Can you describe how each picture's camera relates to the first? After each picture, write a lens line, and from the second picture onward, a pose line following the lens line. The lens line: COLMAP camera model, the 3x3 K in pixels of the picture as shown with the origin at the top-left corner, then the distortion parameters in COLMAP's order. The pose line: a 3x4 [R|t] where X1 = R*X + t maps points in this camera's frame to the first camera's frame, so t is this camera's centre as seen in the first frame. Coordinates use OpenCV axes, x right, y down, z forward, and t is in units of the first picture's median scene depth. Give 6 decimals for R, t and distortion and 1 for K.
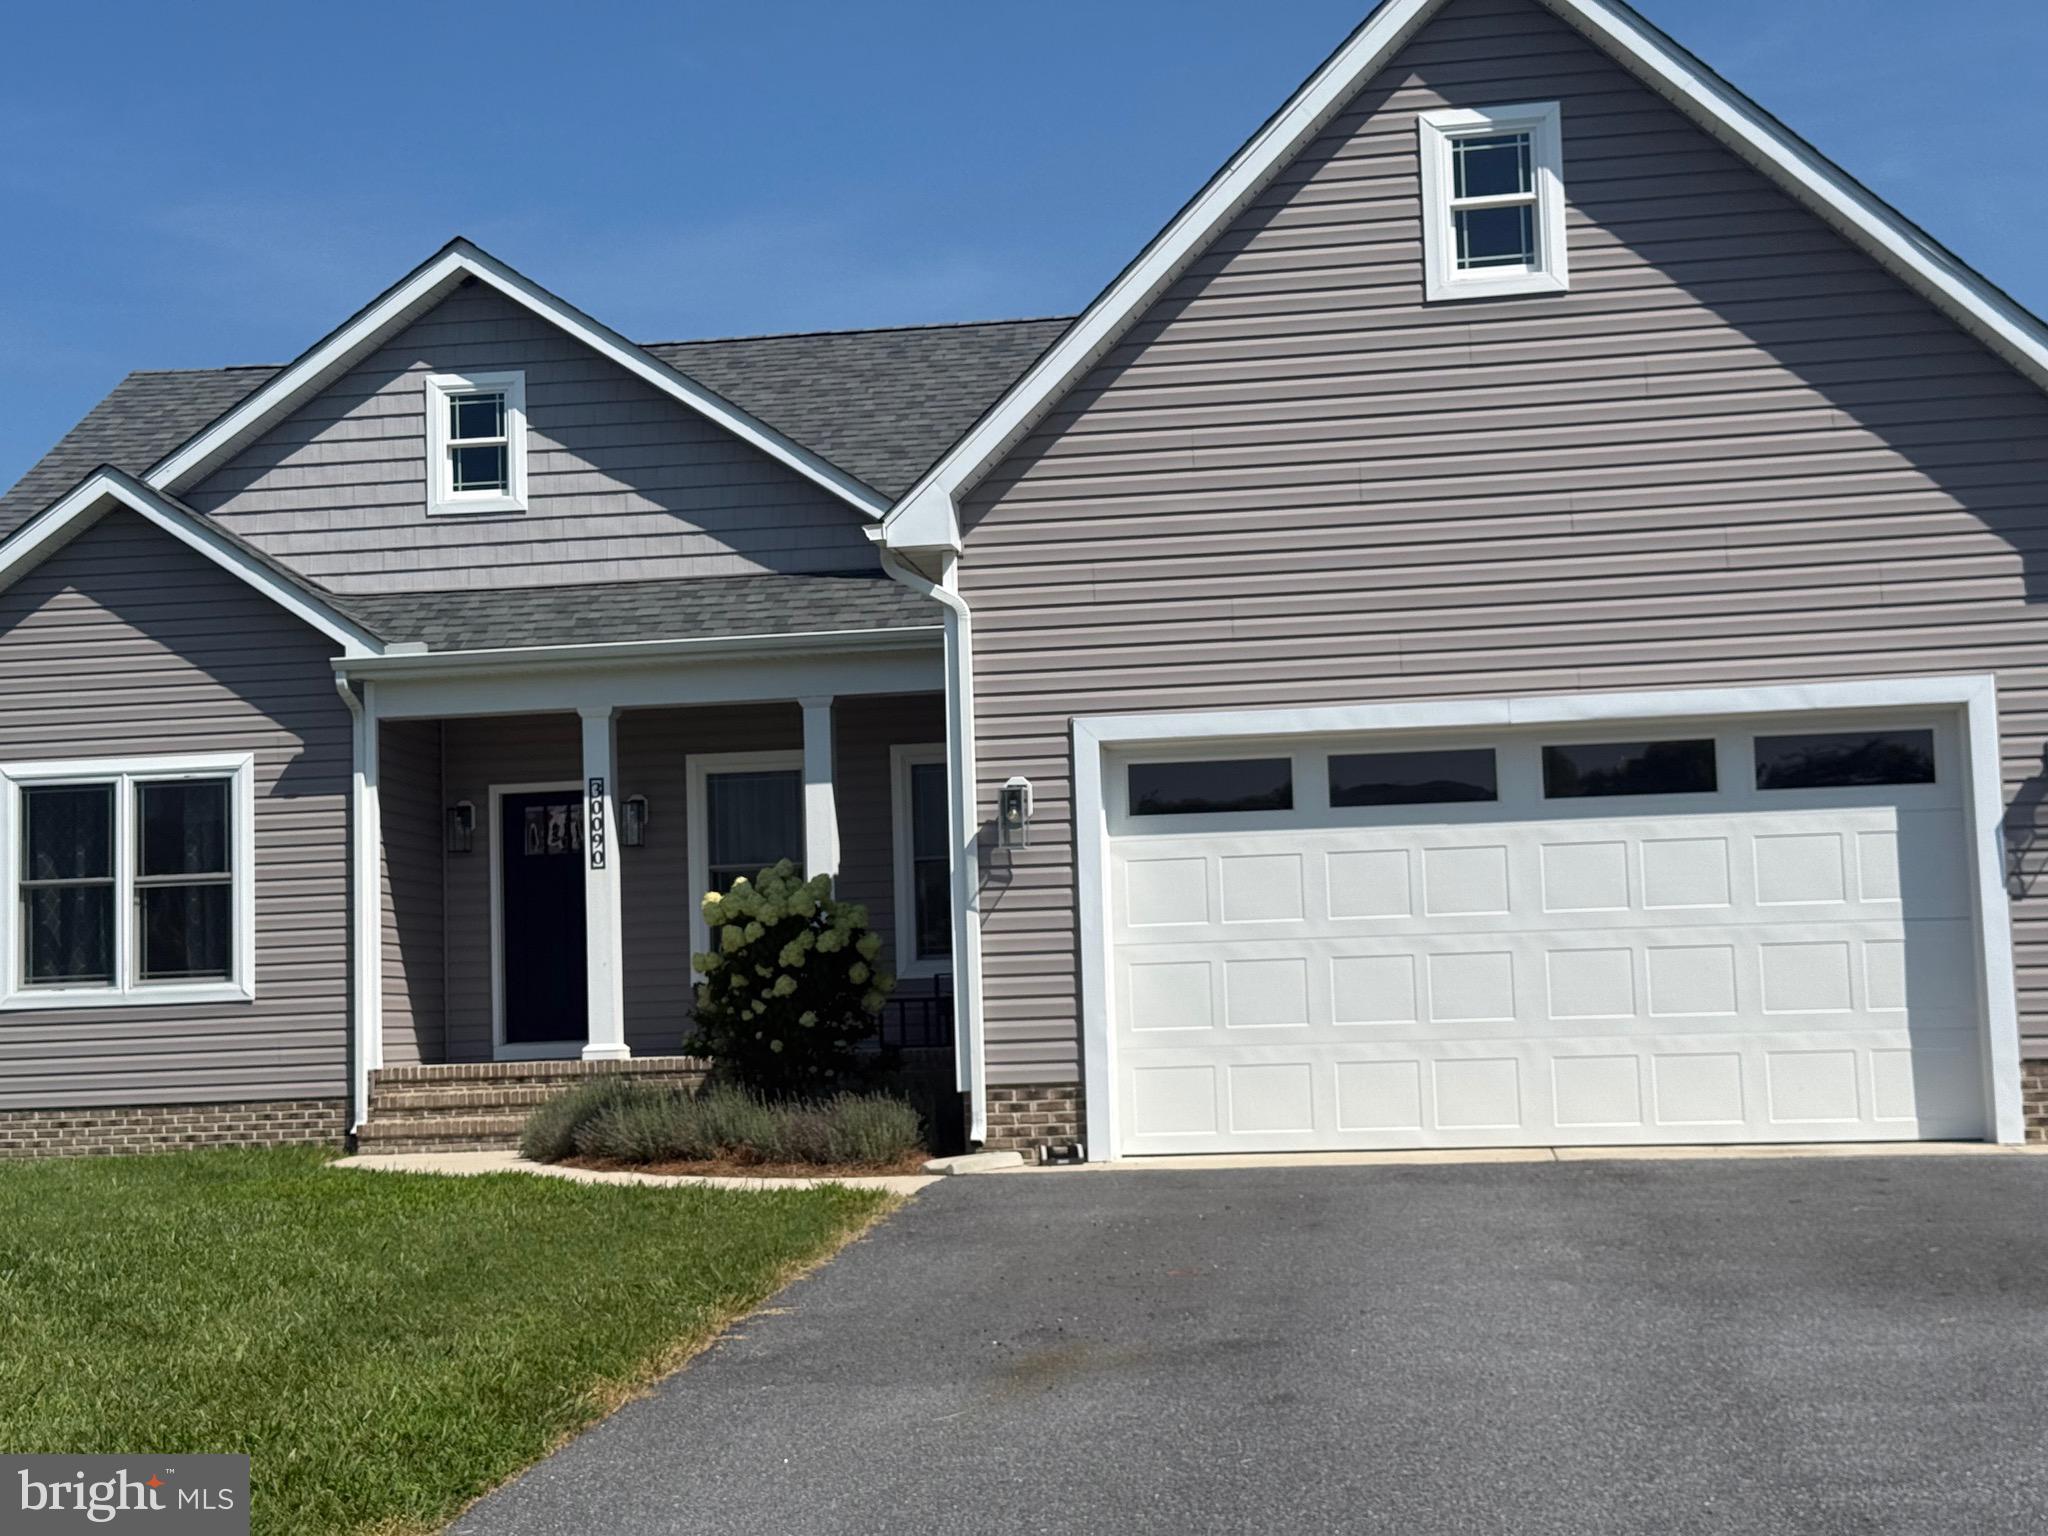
lens RADIAL K [[2860.7, 0, 1023.1], [0, 2860.7, 776.0], [0, 0, 1]] dist [0.156327, -0.160677]
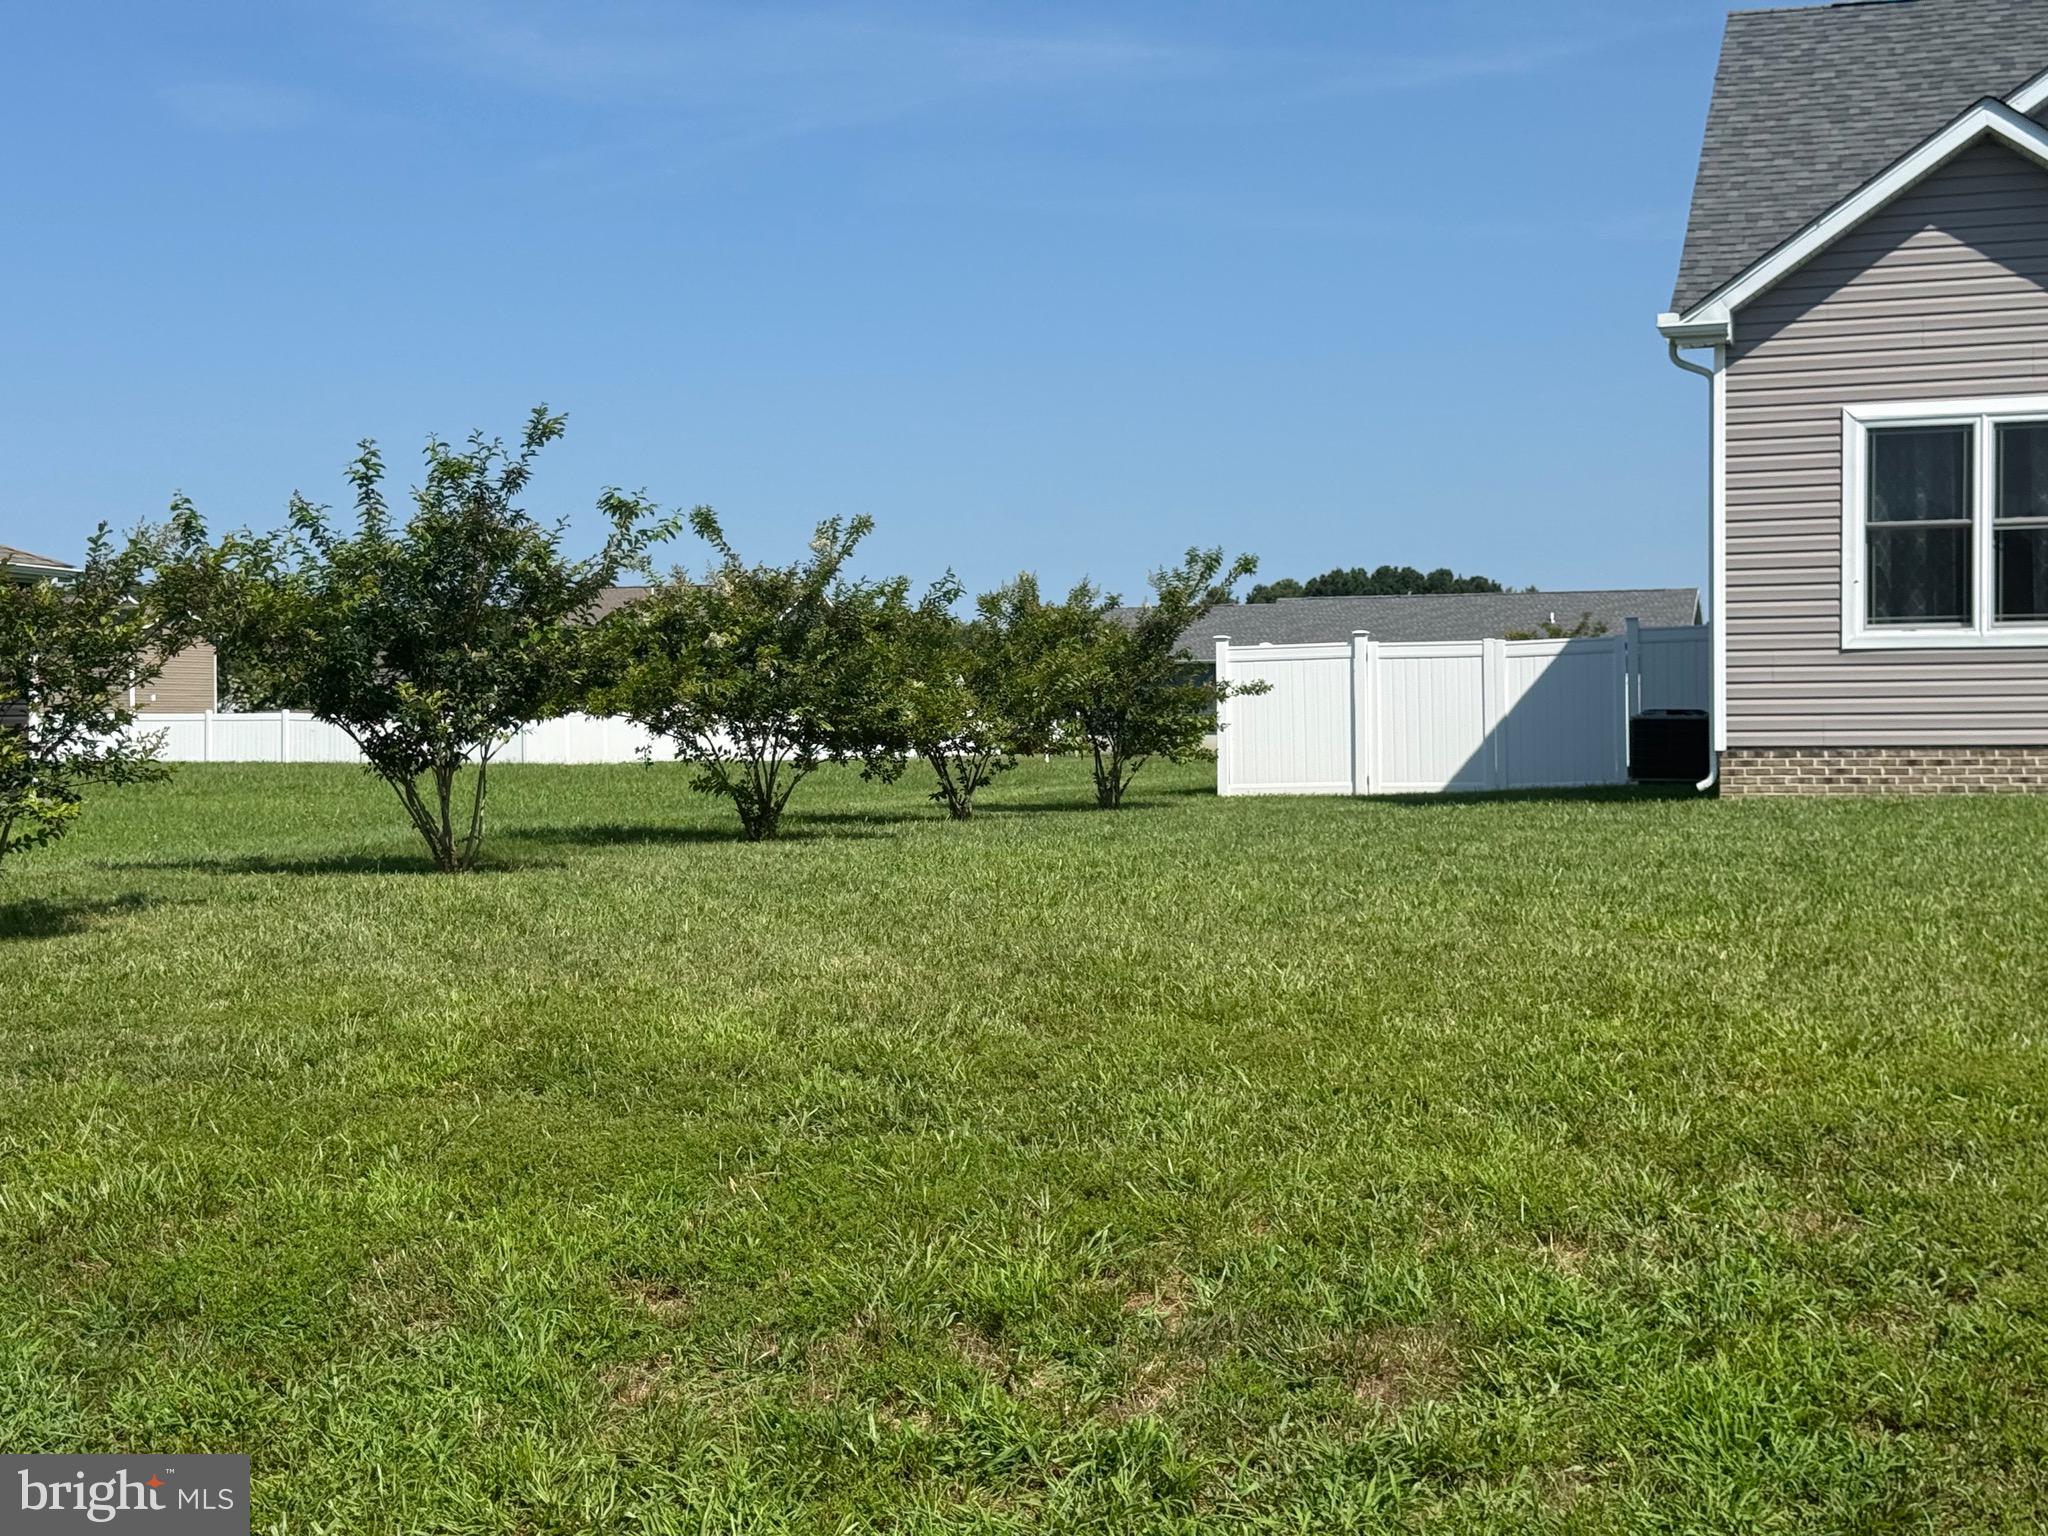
lens RADIAL K [[2860.7, 0, 1023.1], [0, 2860.7, 776.0], [0, 0, 1]] dist [0.156327, -0.160677]
pose [[0.984816, 0.027415, -0.171426, -0.465696], [-0.008693, 0.994001, 0.109026, 0.016685], [0.173386, -0.105880, 0.979146, -0.048873]]
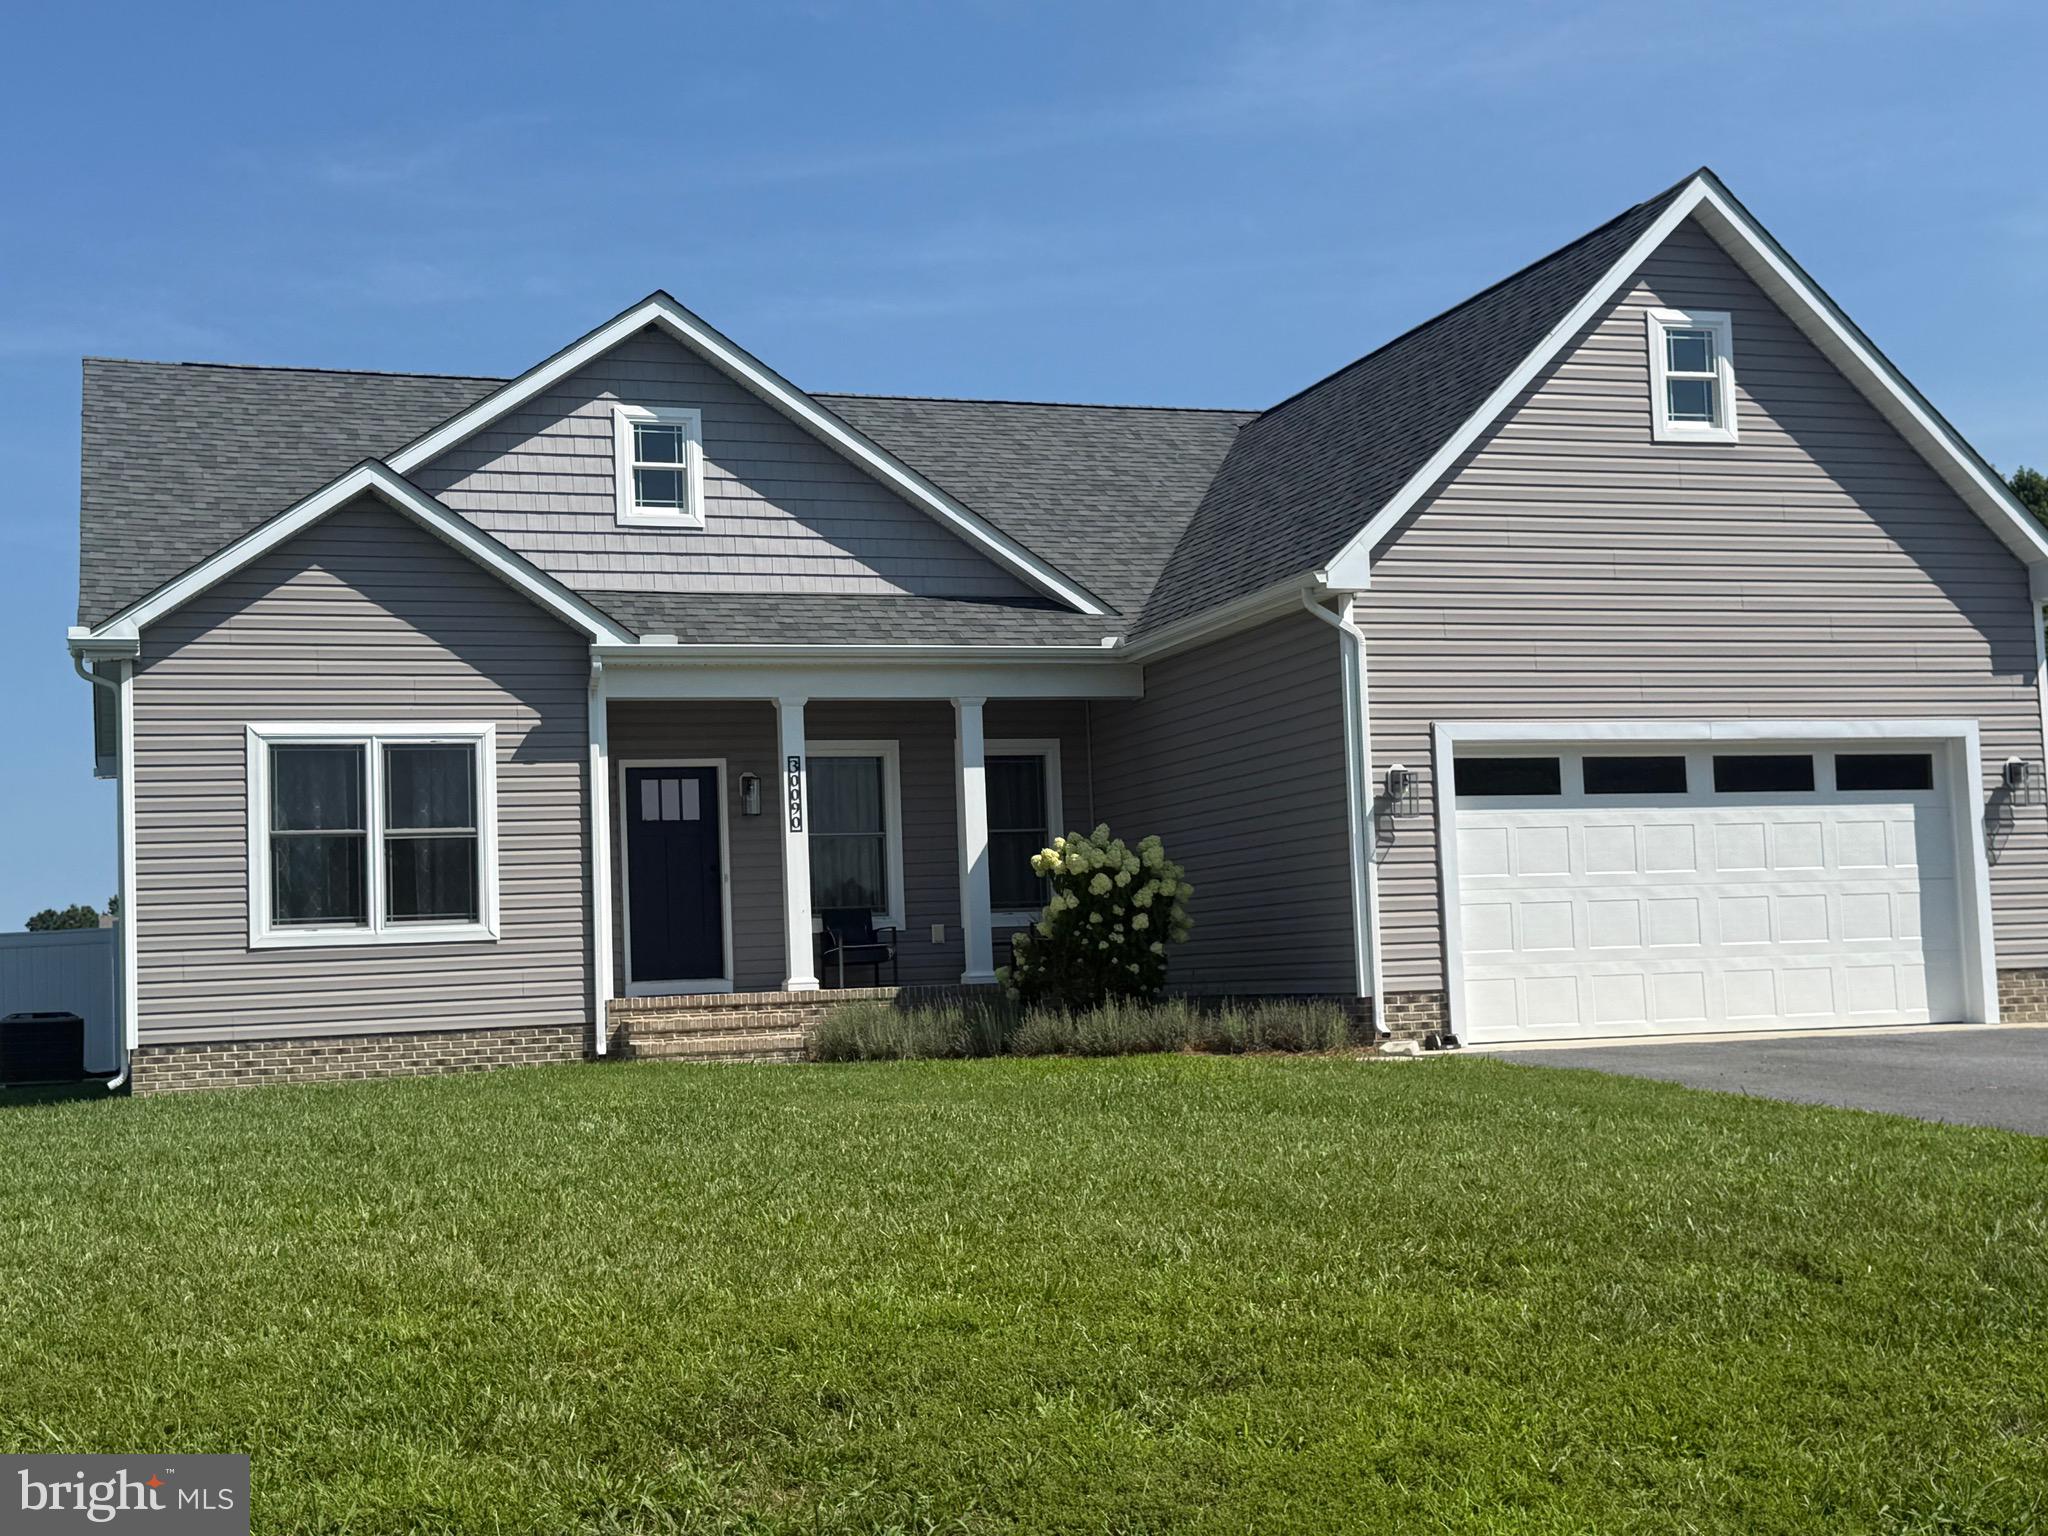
lens RADIAL K [[2548.3, 0, 1027.9], [0, 2548.3, 781.6], [0, 0, 1]] dist [0.183439, -0.351565]
pose [[0.888628, 0.032773, 0.457457, -0.544886], [-0.029012, 0.999463, -0.015247, 0.024567], [-0.457711, 0.000277, 0.889101, 0.005783]]
